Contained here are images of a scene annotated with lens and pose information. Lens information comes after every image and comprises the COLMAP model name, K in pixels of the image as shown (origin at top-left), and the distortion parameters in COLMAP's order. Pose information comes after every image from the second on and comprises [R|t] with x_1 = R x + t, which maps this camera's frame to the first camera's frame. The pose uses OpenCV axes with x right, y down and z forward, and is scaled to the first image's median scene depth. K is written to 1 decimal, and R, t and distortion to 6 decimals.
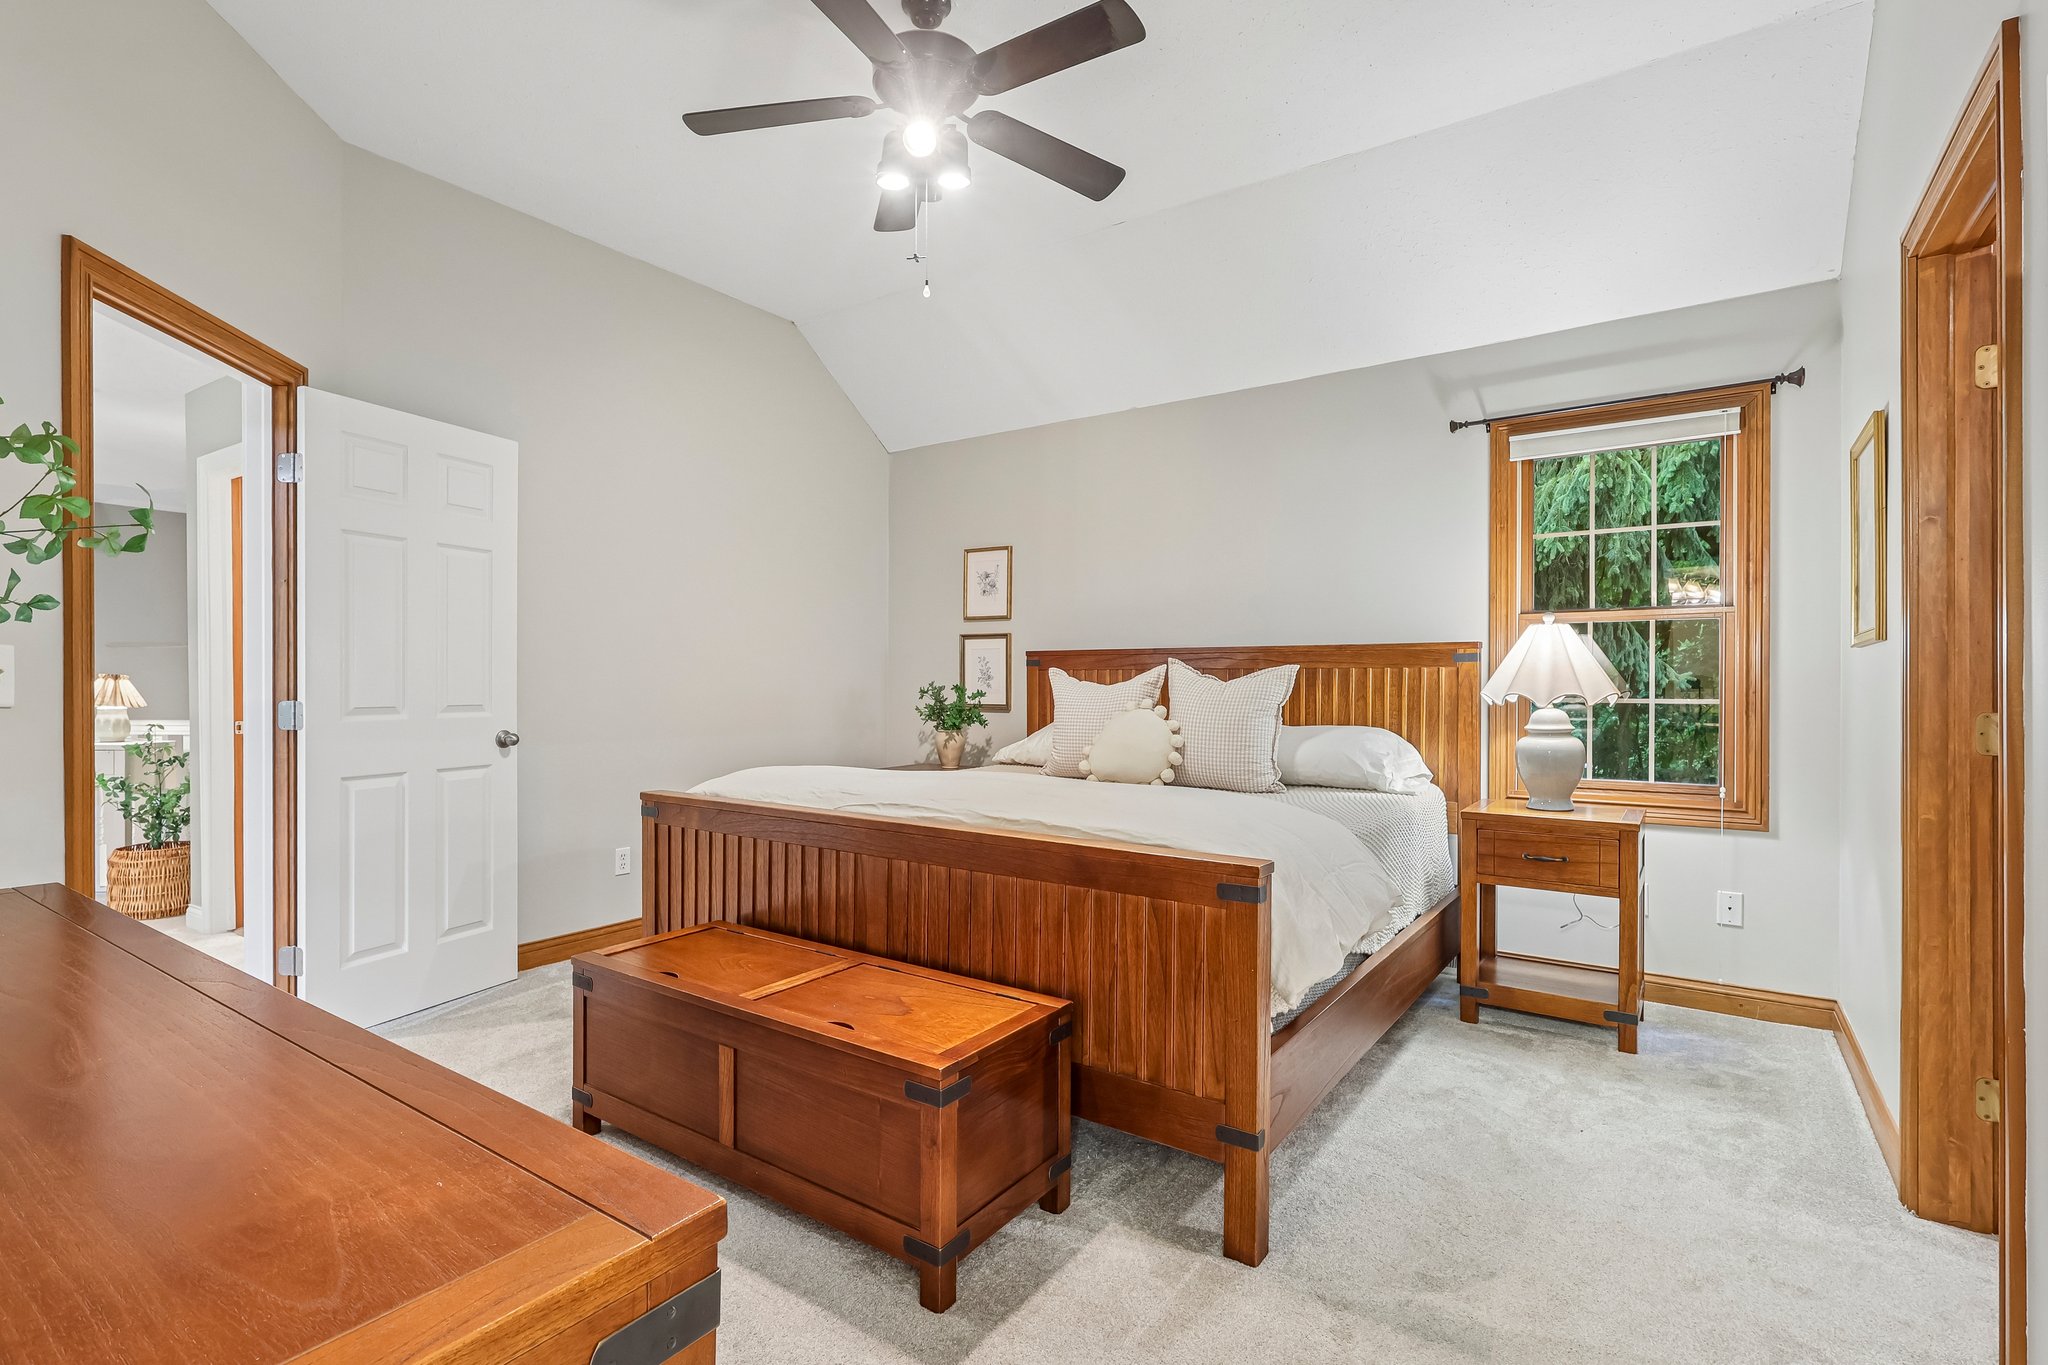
lens RADIAL K [[965.5, 0, 1014.4], [0, 965.5, 687.2], [0, 0, 1]] dist [-0.000700, 0.000350]
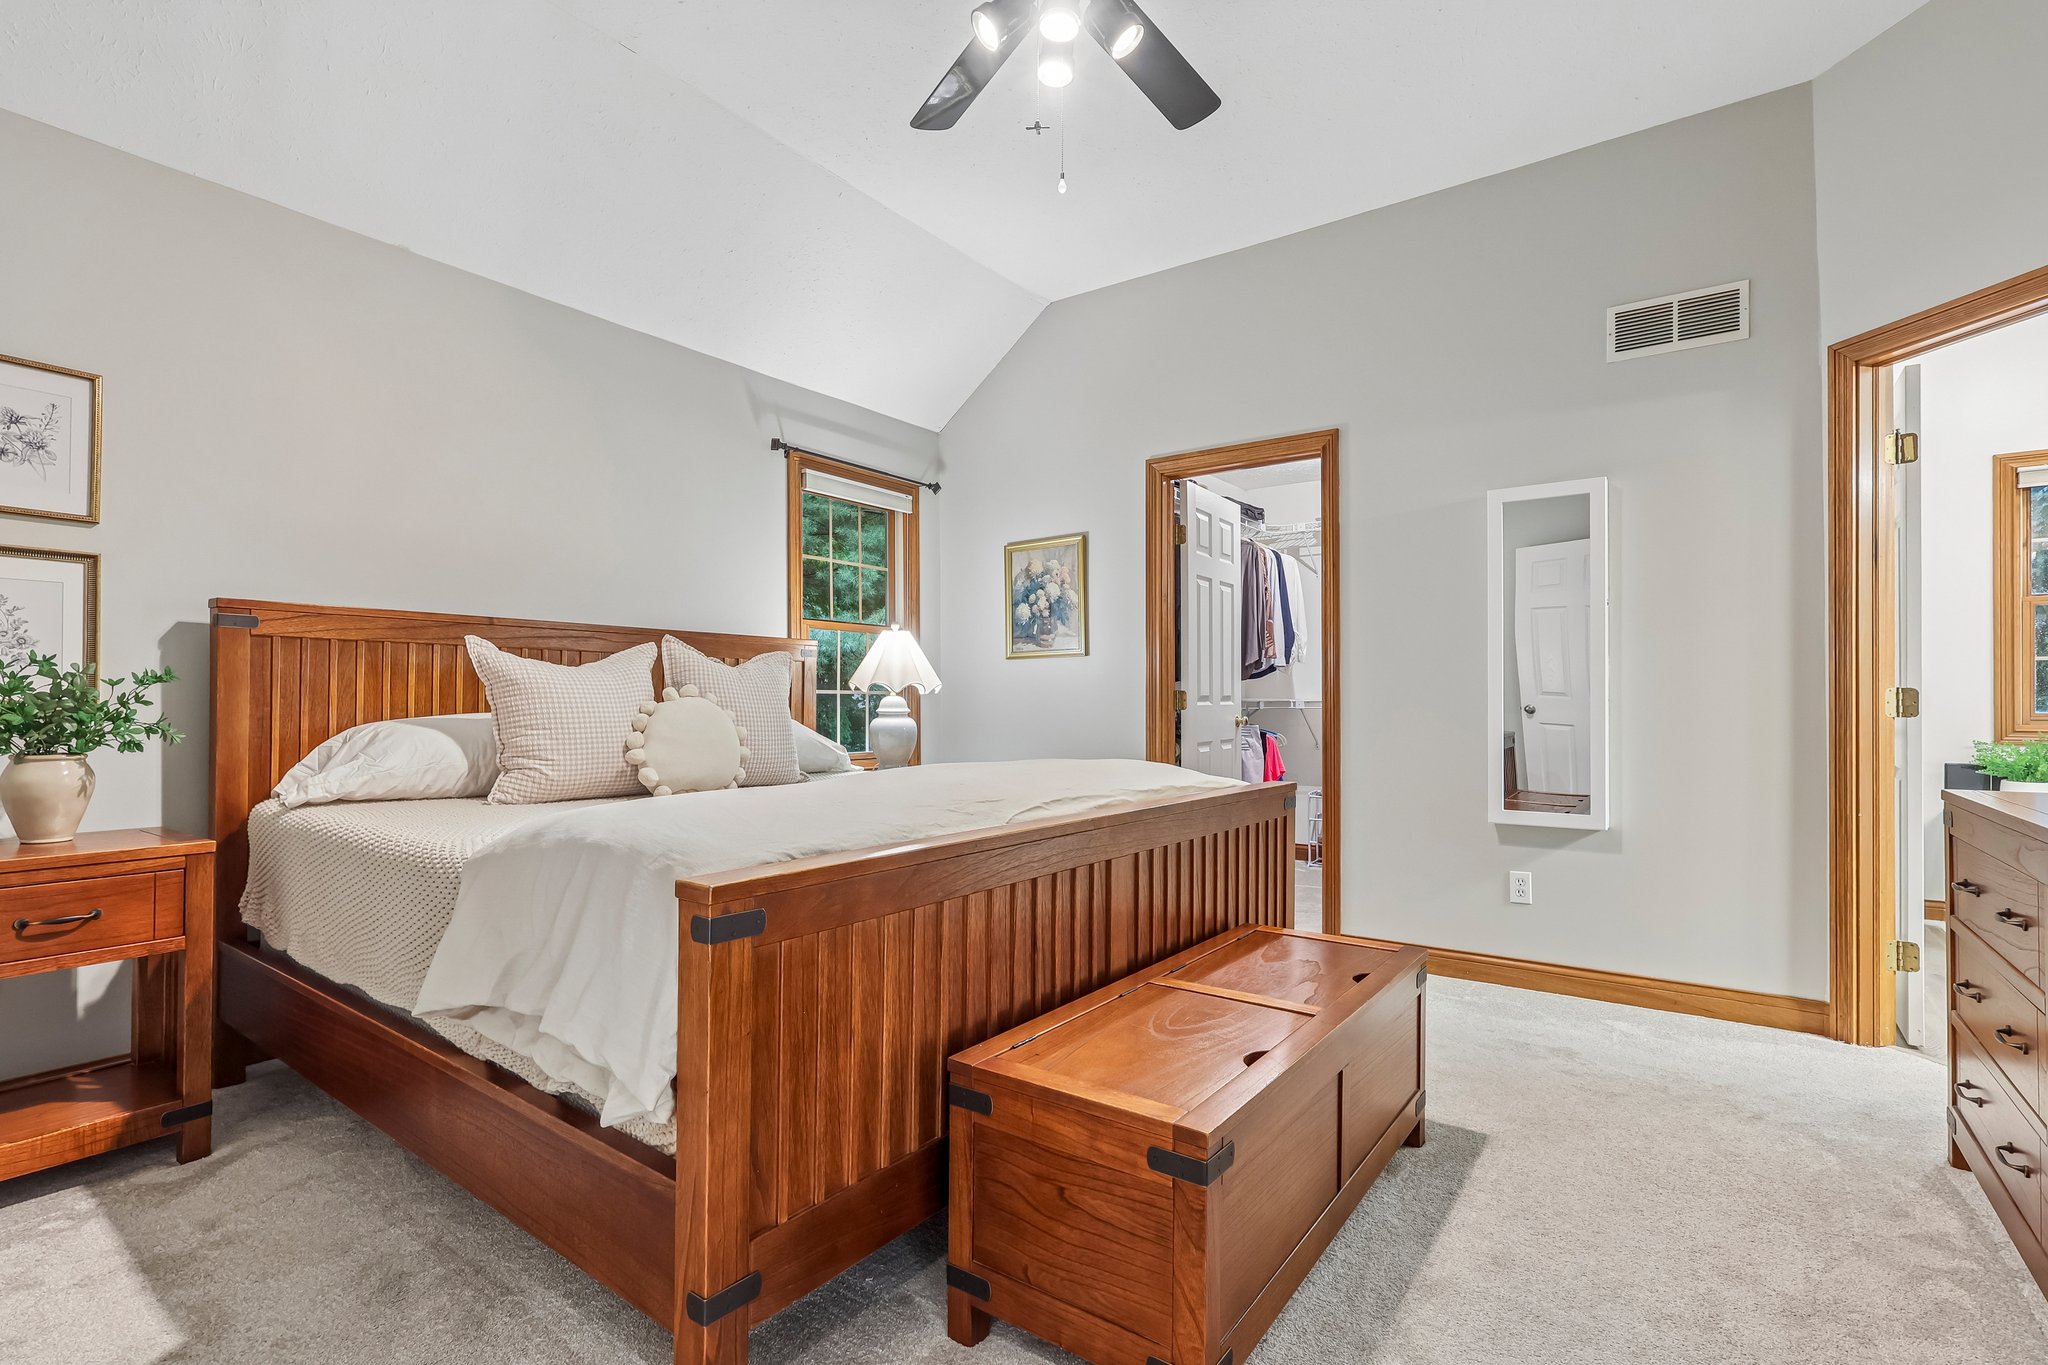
lens RADIAL K [[965.5, 0, 1013.7], [0, 965.5, 680.2], [0, 0, 1]] dist [-0.000700, 0.000350]
pose [[0.029229, 0.022438, 0.999321, -0.647161], [0.000228, 0.999748, -0.022454, 0.026052], [-0.999573, 0.000884, 0.029217, 0.703094]]
